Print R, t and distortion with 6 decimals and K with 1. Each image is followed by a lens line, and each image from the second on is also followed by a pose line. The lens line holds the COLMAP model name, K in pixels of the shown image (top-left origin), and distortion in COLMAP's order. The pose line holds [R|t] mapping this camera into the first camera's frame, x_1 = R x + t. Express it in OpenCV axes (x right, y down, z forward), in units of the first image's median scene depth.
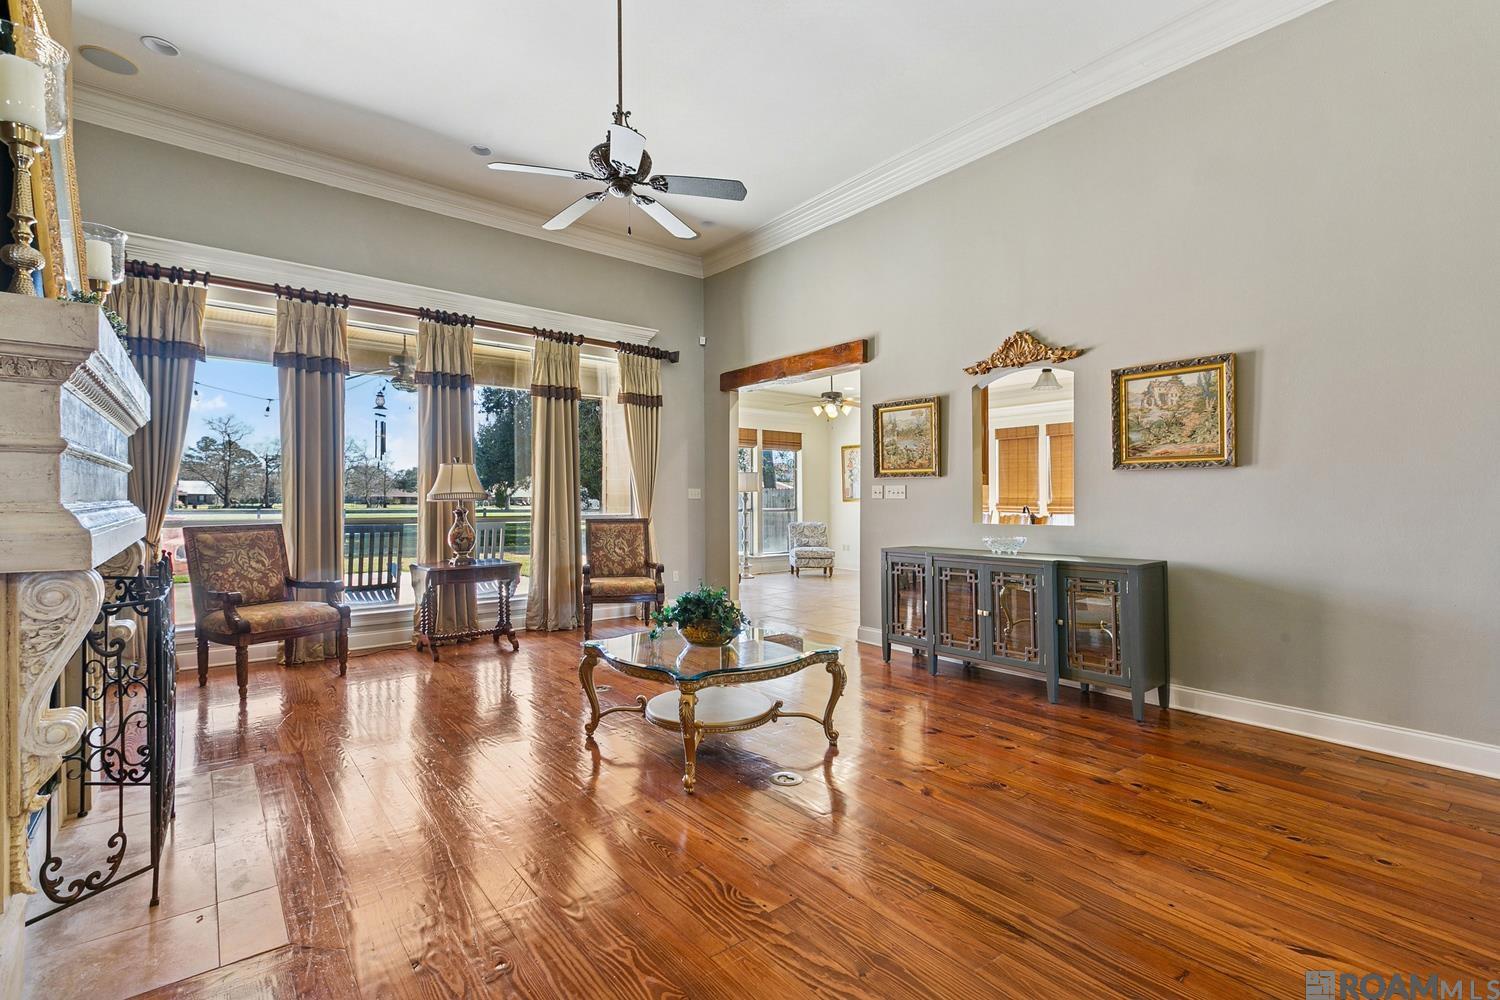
lens RADIAL K [[682.2, 0, 731.1], [0, 682.2, 499.8], [0, 0, 1]] dist [0.001749, 0.000799]
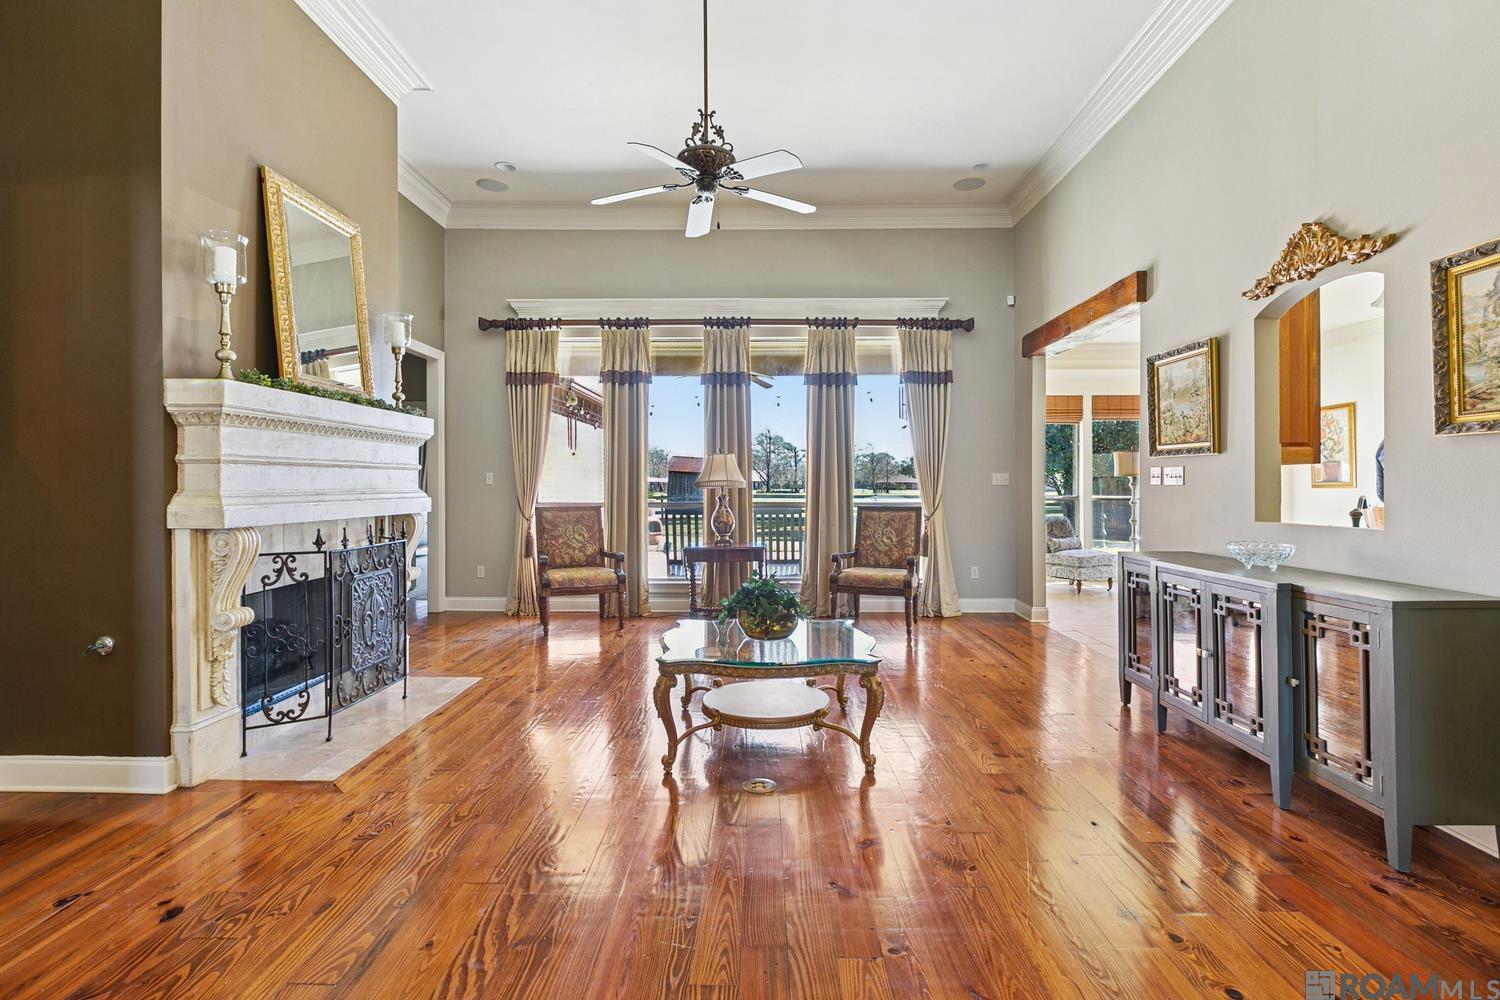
lens RADIAL K [[722.4, 0, 745.2], [0, 722.4, 488.7], [0, 0, 1]] dist [-0.002046, -0.000083]
pose [[0.770645, 0.000786, -0.637264, 0.396184], [0.002374, 0.999989, 0.004105, -0.001955], [0.637260, -0.004676, 0.770634, 0.127941]]
